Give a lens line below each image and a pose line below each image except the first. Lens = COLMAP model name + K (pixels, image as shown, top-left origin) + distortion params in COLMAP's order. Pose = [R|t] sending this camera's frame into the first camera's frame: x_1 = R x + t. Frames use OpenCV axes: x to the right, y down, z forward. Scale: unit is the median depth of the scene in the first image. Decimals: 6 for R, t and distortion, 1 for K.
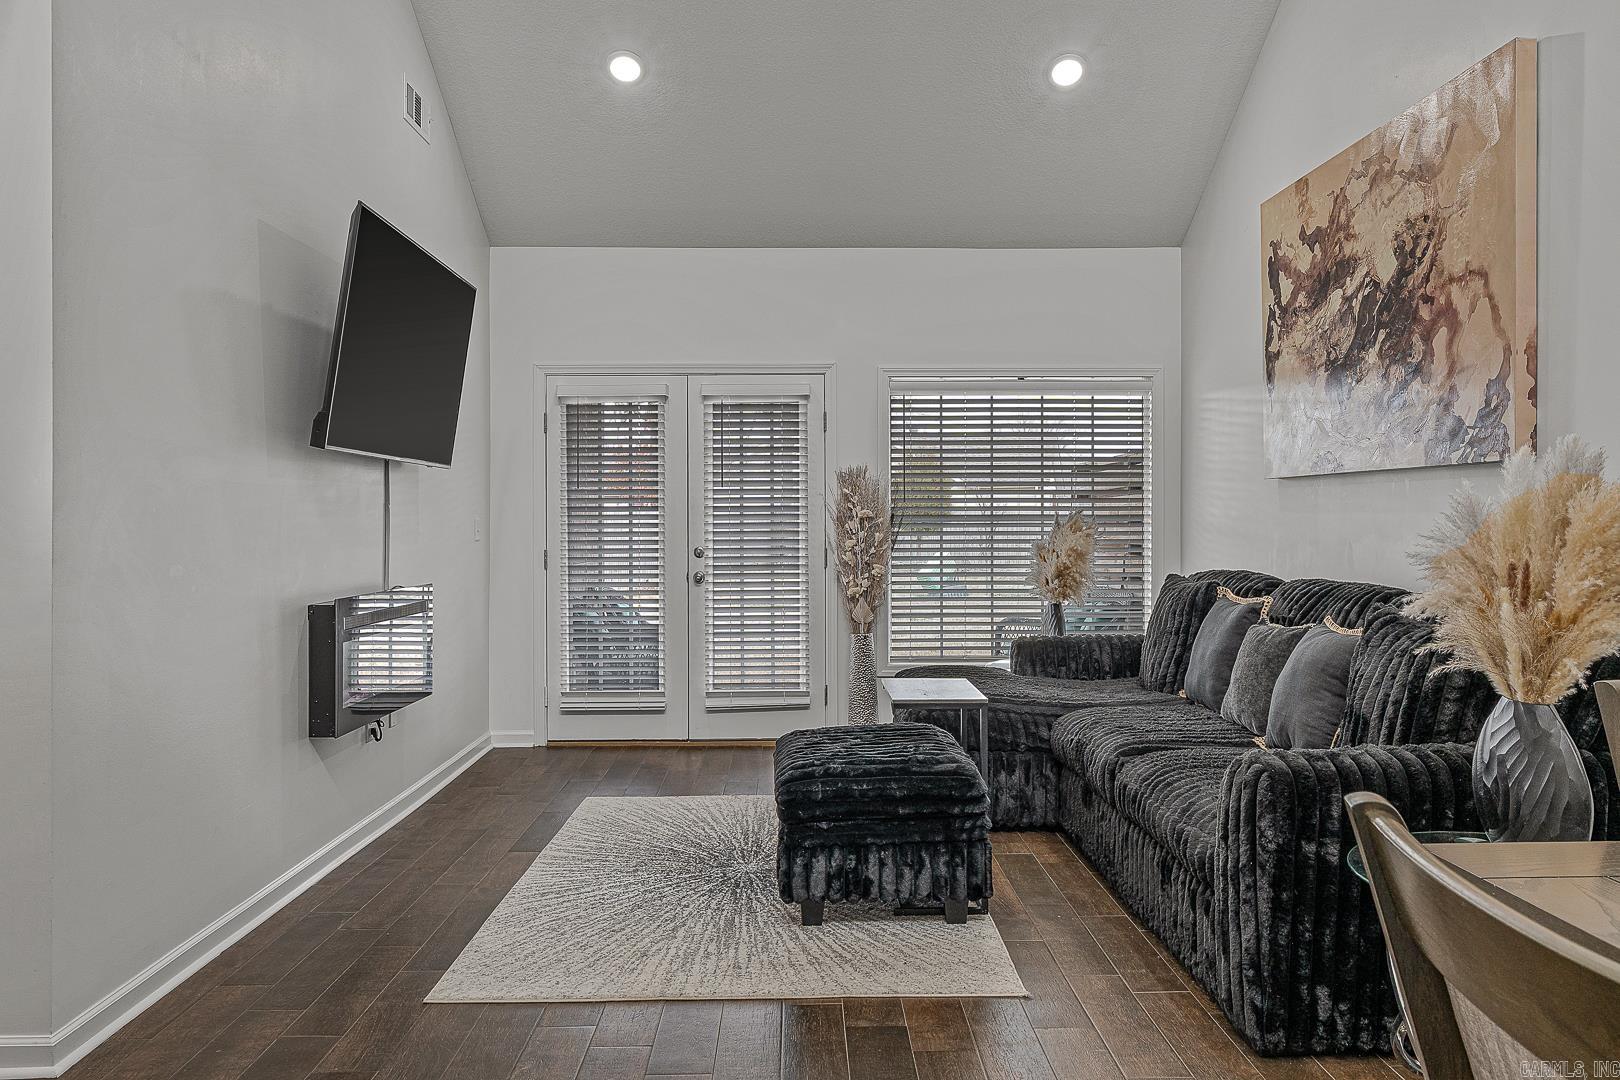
lens RADIAL K [[1178.1, 0, 810.0], [0, 1178.1, 540.0], [0, 0, 1]] dist [-0.008241, -0.001587]
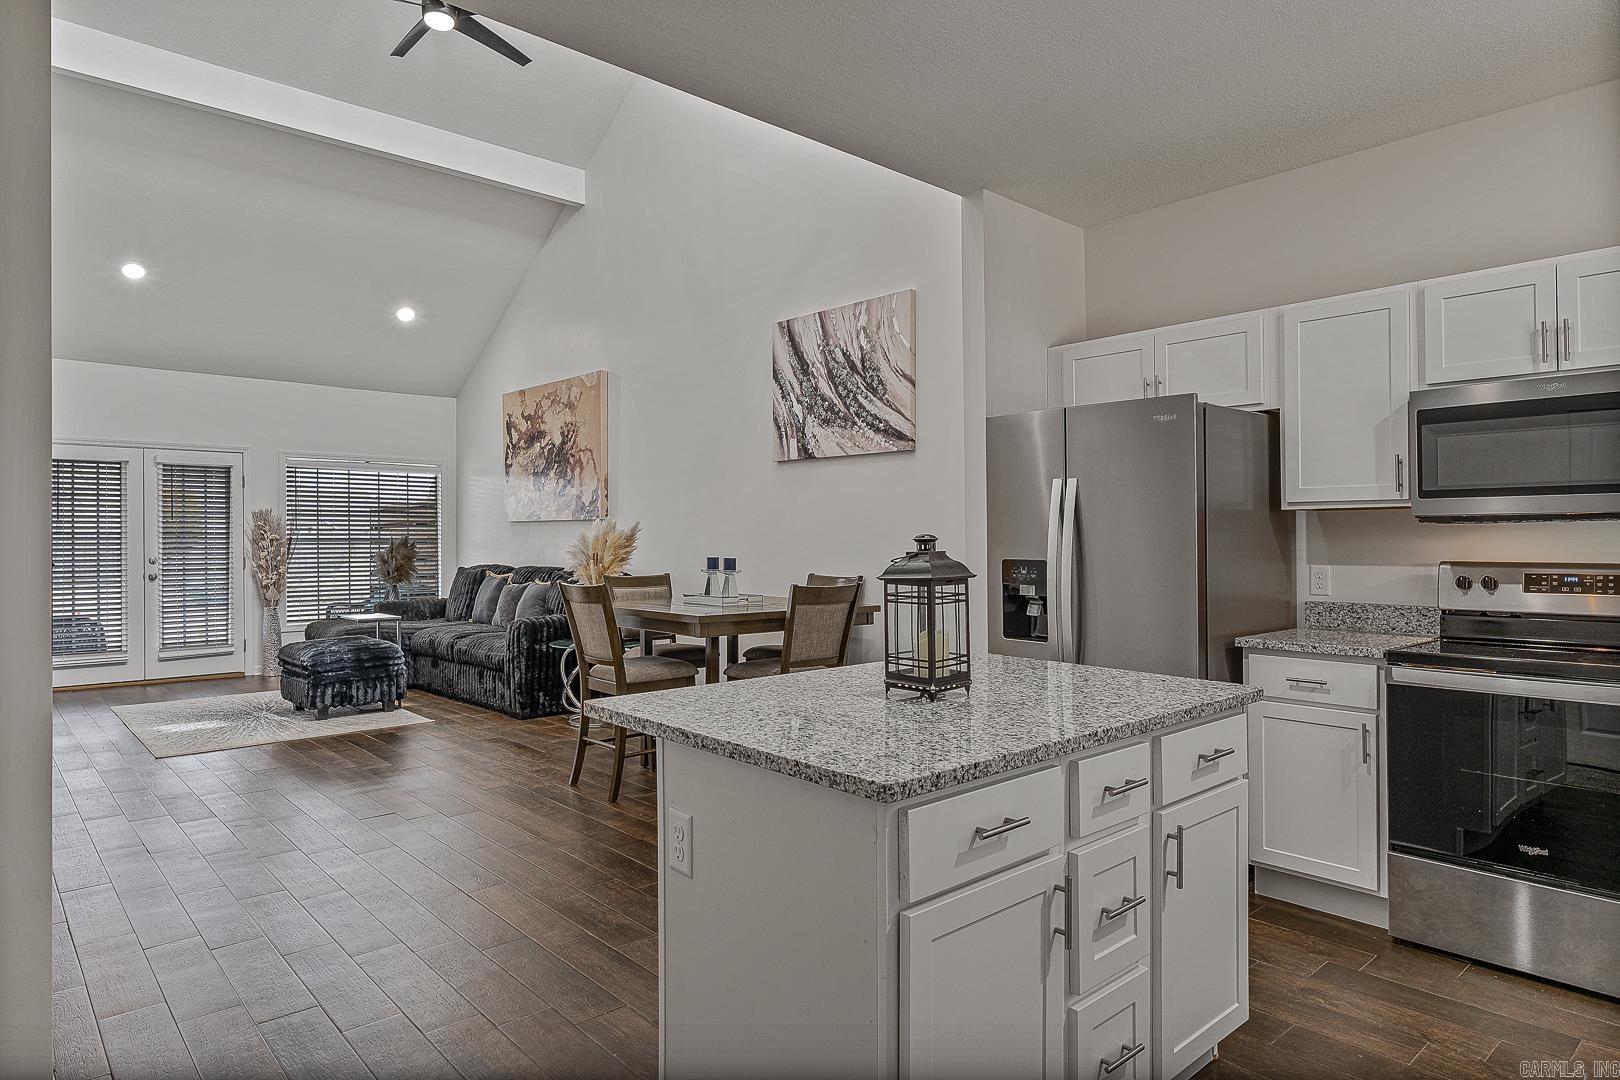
lens RADIAL K [[950.8, 0, 810.0], [0, 950.8, 540.0], [0, 0, 1]] dist [0.002071, 0.000262]
pose [[0.751560, 0.002377, 0.659661, -0.454829], [0.009865, 0.999841, -0.014843, 0.017309], [-0.659591, 0.017663, 0.751417, -0.900312]]
